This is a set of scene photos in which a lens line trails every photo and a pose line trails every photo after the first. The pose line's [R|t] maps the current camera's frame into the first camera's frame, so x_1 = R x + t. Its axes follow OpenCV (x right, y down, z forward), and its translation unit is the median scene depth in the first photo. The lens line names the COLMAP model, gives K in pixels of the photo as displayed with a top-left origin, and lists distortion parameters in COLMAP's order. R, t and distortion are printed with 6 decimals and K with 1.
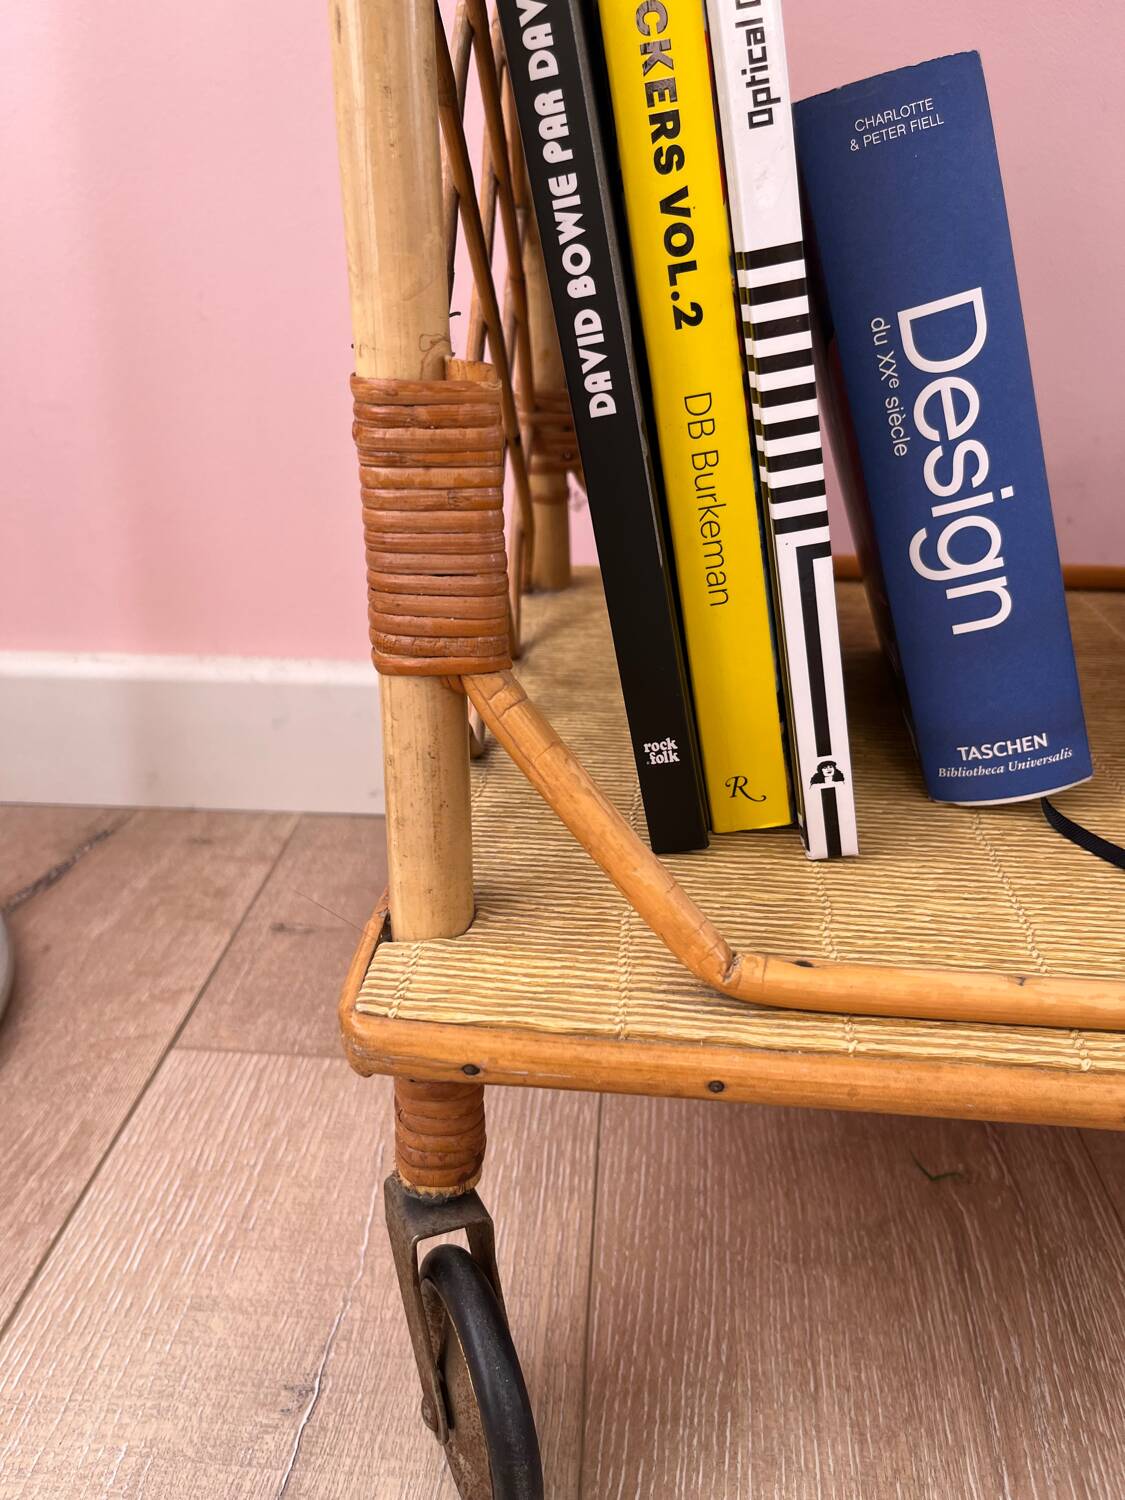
lens RADIAL K [[1156.8, 0, 564.3], [0, 1156.8, 746.1], [0, 0, 1]] dist [0.046305, -0.084154]
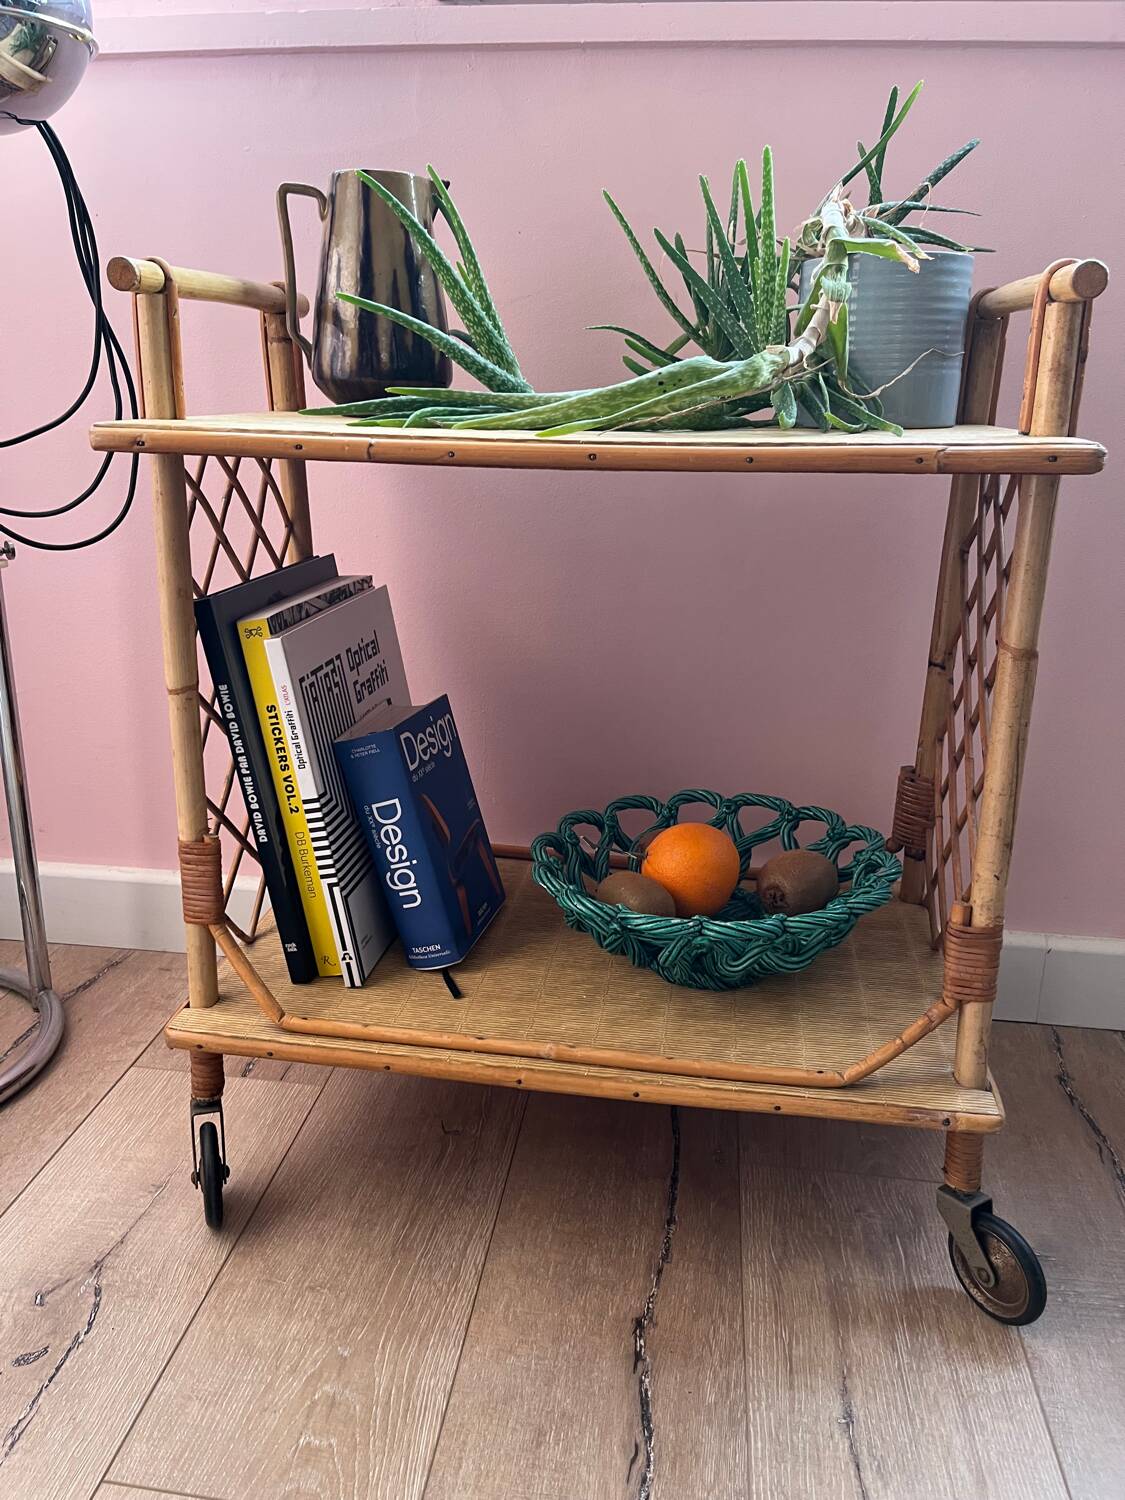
lens RADIAL K [[1141.6, 0, 569.2], [0, 1141.6, 747.5], [0, 0, 1]] dist [0.048432, -0.074349]
pose [[0.998402, 0.035367, -0.044075, 0.892090], [-0.040222, 0.992594, -0.114627, -0.191202], [0.039694, 0.116217, 0.992430, -1.888232]]
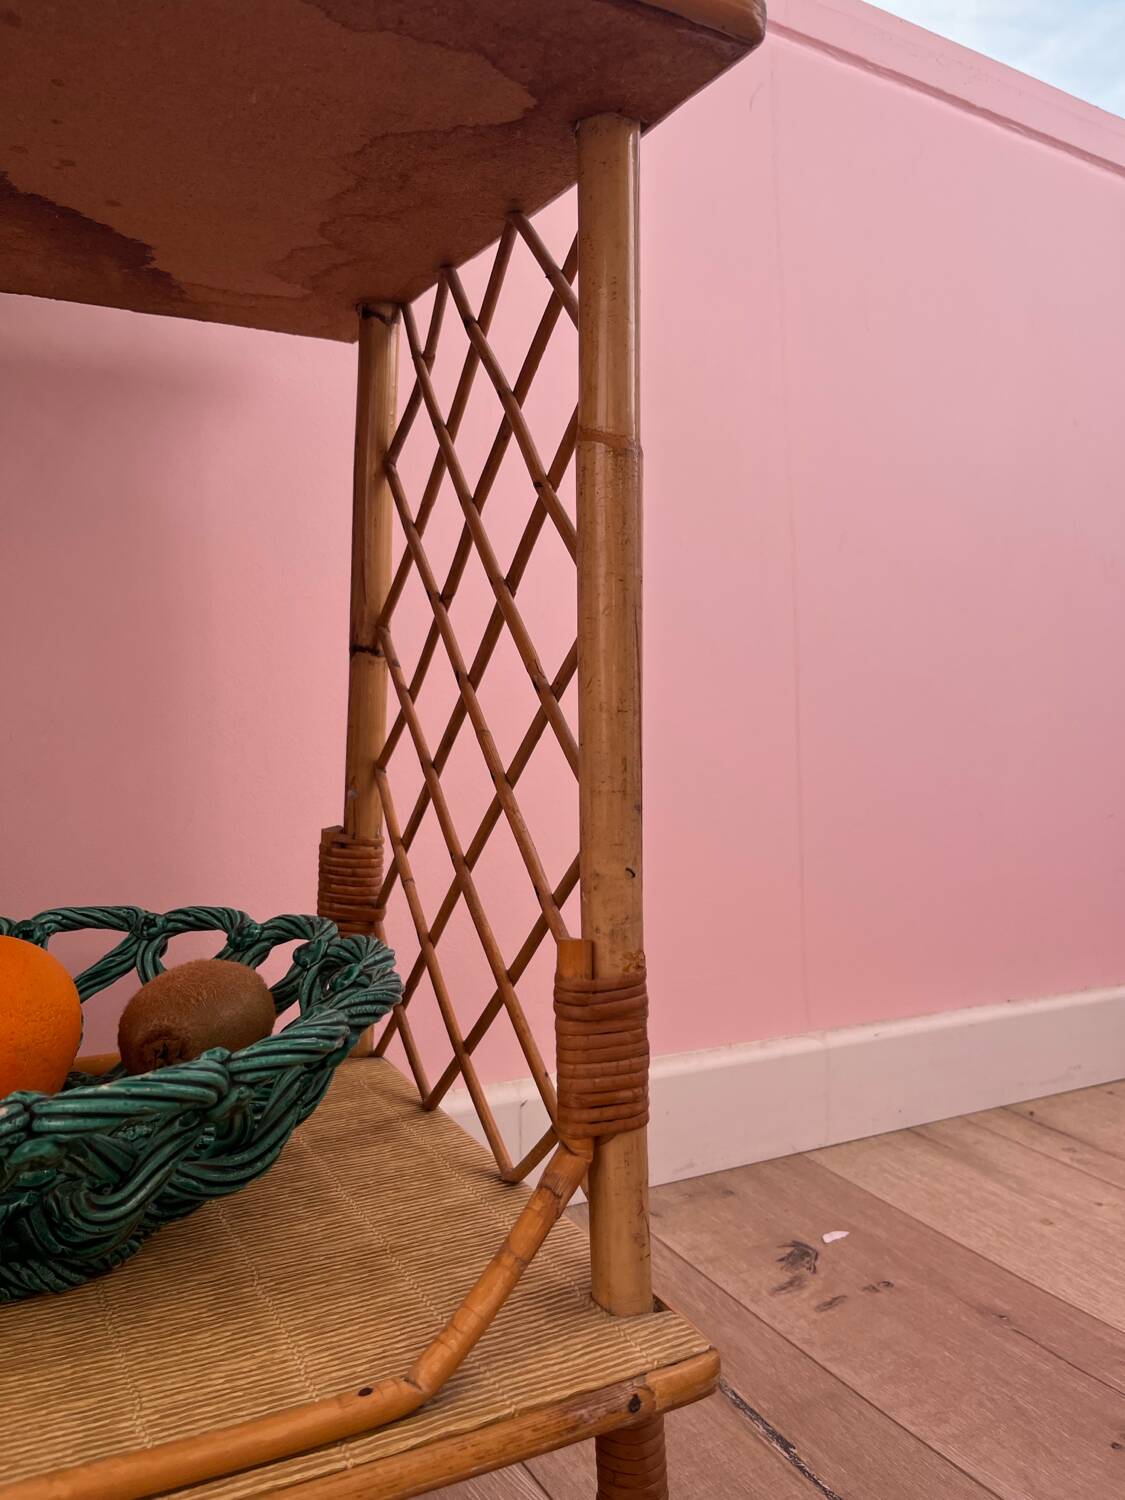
lens RADIAL K [[1143.8, 0, 556.1], [0, 1143.8, 724.7], [0, 0, 1]] dist [0.007779, -0.057572]
pose [[0.828747, 0.001160, 0.559622, 0.908194], [0.207755, 0.927897, -0.309588, -0.005639], [-0.519631, 0.372835, 0.768751, -0.417077]]
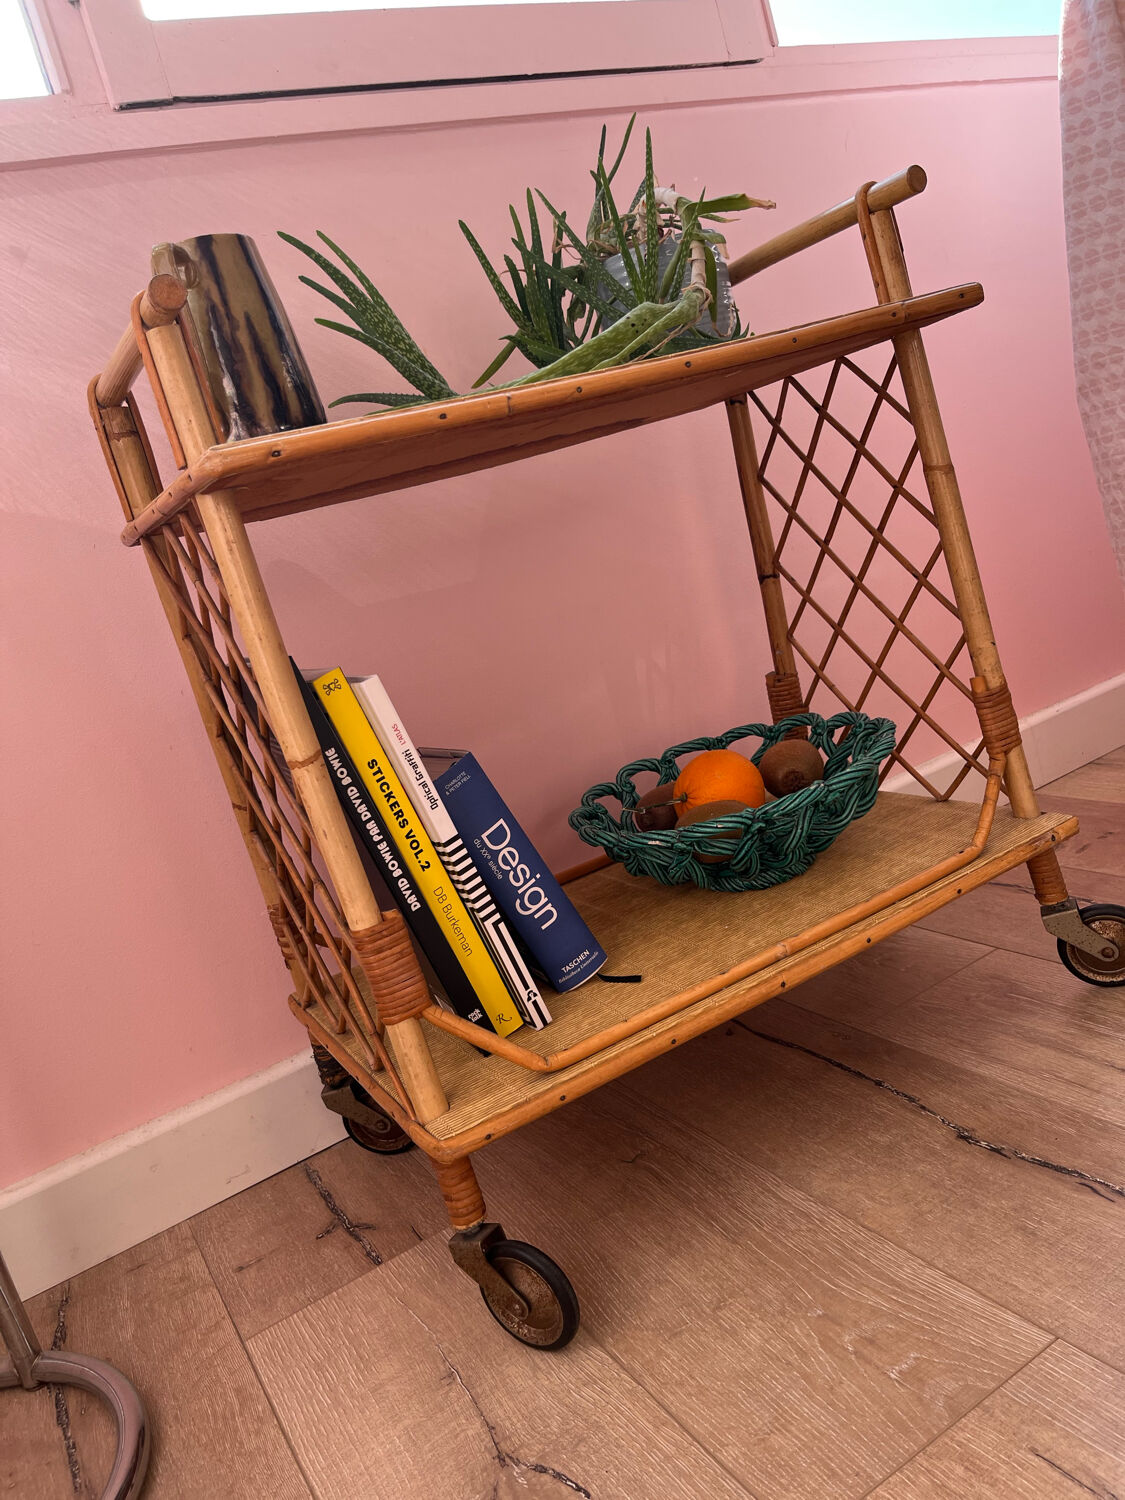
lens RADIAL K [[1131.9, 0, 572.3], [0, 1131.9, 753.8], [0, 0, 1]] dist [0.038923, -0.063826]
pose [[0.801132, -0.323845, 0.503301, -0.828280], [0.458555, 0.872550, -0.168472, 0.021128], [-0.384596, 0.365760, 0.847529, -1.444953]]
